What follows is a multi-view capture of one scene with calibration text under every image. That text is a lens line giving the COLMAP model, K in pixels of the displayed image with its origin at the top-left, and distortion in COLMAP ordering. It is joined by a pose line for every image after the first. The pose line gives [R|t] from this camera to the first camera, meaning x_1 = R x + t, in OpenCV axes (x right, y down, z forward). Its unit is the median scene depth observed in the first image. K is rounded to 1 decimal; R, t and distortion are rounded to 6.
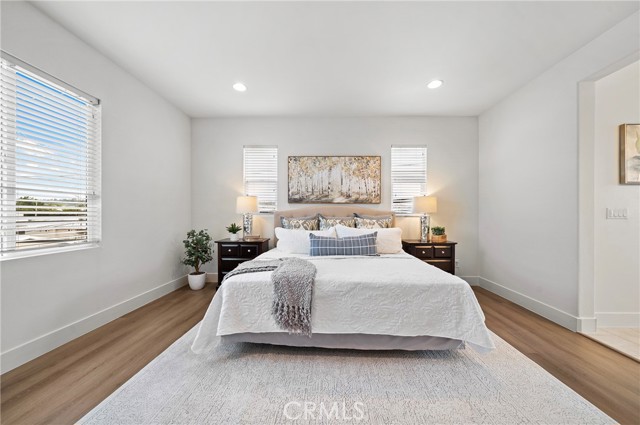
lens RADIAL K [[217.5, 0, 322.6], [0, 217.5, 213.9], [0, 0, 1]] dist [-0.006403, -0.001073]
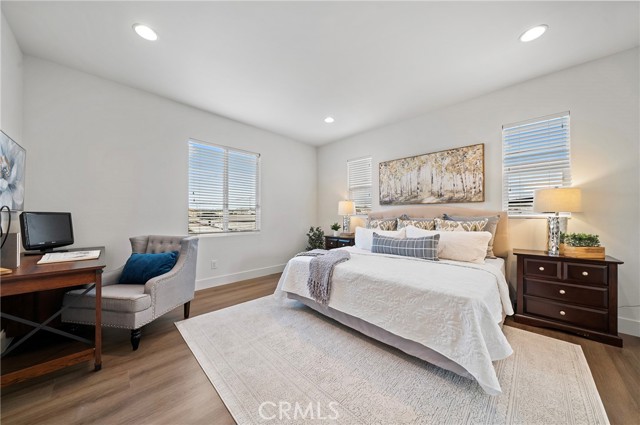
lens RADIAL K [[217.5, 0, 327.9], [0, 217.5, 212.3], [0, 0, 1]] dist [-0.006403, -0.001073]
pose [[0.738367, -0.014378, -0.674246, 0.452820], [0.004512, 0.999856, -0.016380, 0.002777], [0.674384, 0.009053, 0.738325, 0.015423]]
